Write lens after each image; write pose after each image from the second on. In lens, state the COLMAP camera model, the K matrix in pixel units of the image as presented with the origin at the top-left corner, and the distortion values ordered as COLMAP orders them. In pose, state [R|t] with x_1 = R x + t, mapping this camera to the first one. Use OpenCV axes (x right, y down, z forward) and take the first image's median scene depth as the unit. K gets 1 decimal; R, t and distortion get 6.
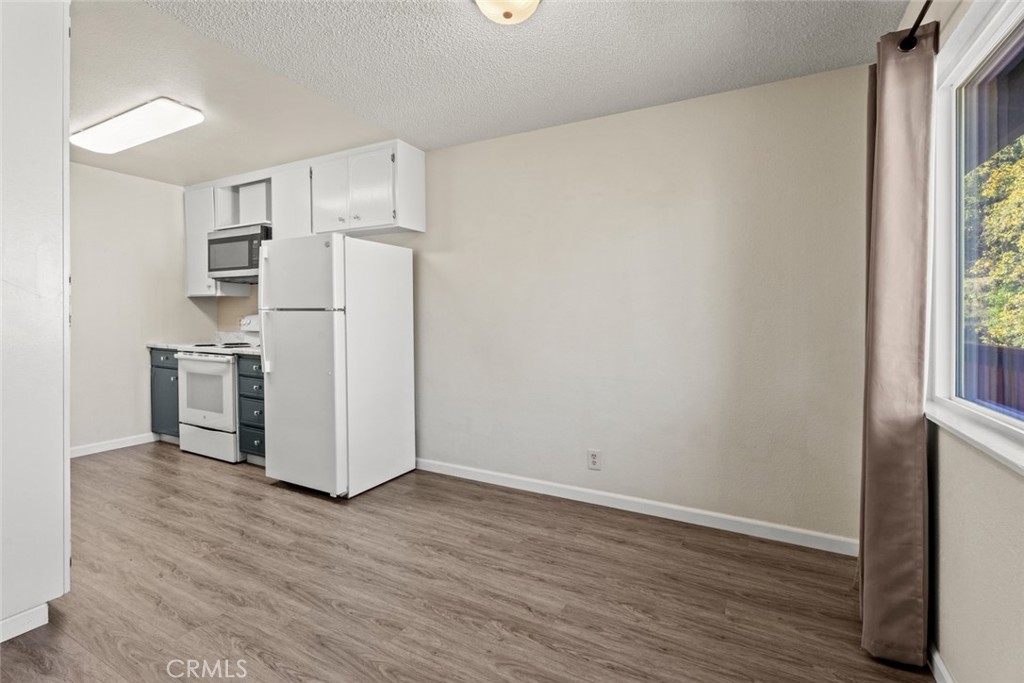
lens RADIAL K [[465.7, 0, 502.8], [0, 465.7, 324.7], [0, 0, 1]] dist [0.001016, -0.001083]
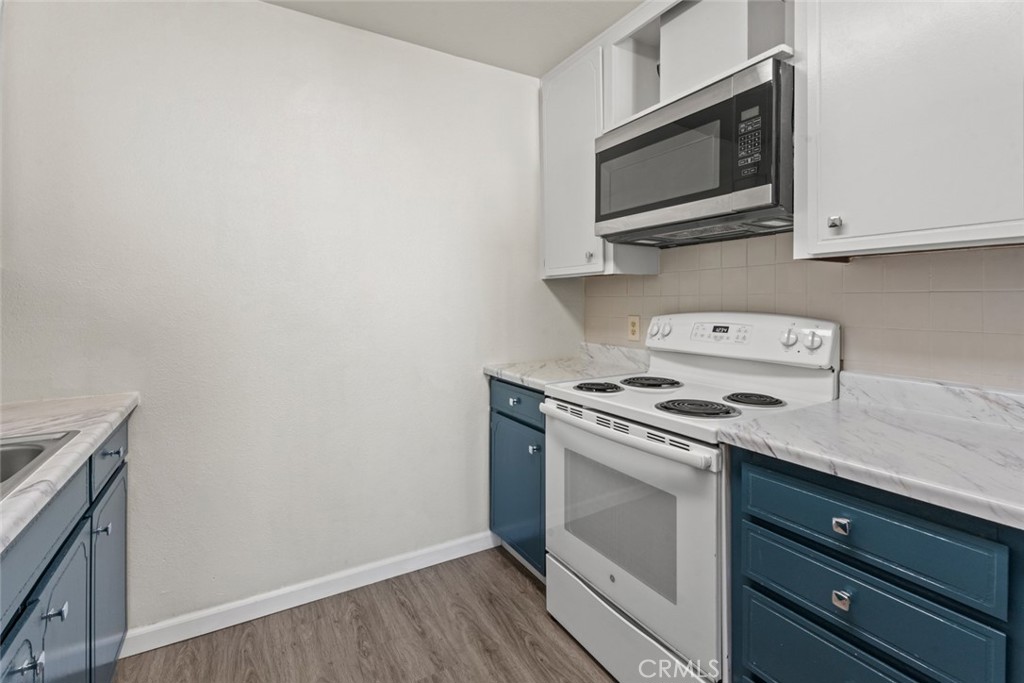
lens RADIAL K [[465.7, 0, 517.7], [0, 465.7, 299.9], [0, 0, 1]] dist [0.001016, -0.001083]
pose [[0.863160, -0.007456, -0.504876, -0.464991], [-0.005199, 0.999707, -0.023651, -0.024691], [0.504904, 0.023040, 0.862868, 0.561119]]
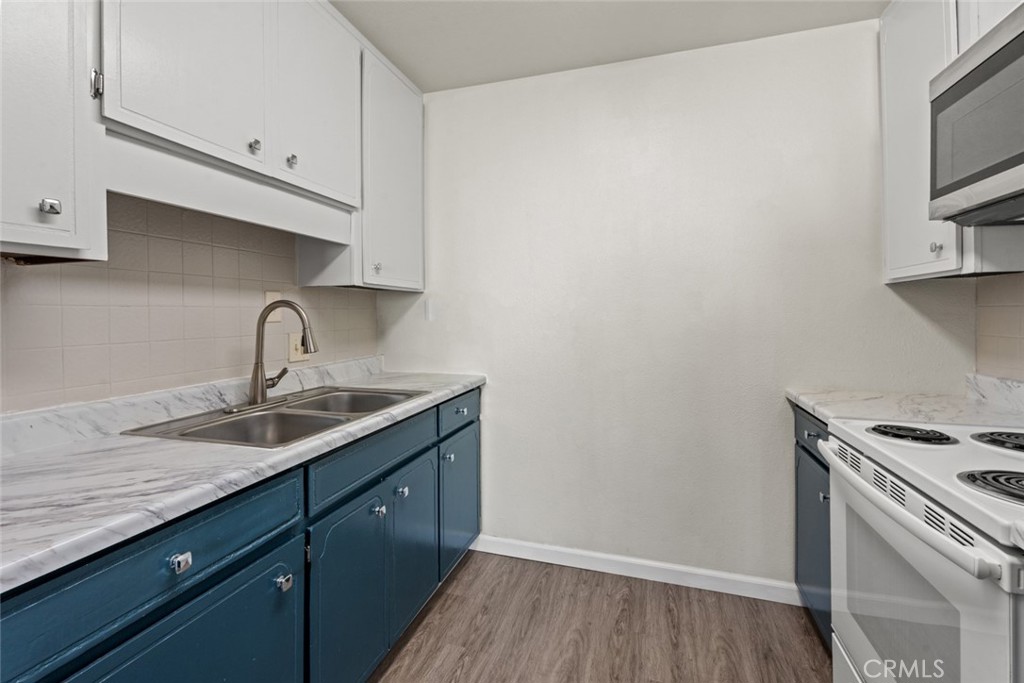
lens RADIAL K [[465.7, 0, 504.9], [0, 465.7, 311.6], [0, 0, 1]] dist [0.001016, -0.001083]
pose [[0.197094, -0.004772, -0.980373, -0.372103], [-0.020100, 0.999758, -0.008907, -0.026997], [0.980179, 0.021461, 0.196951, 0.645850]]
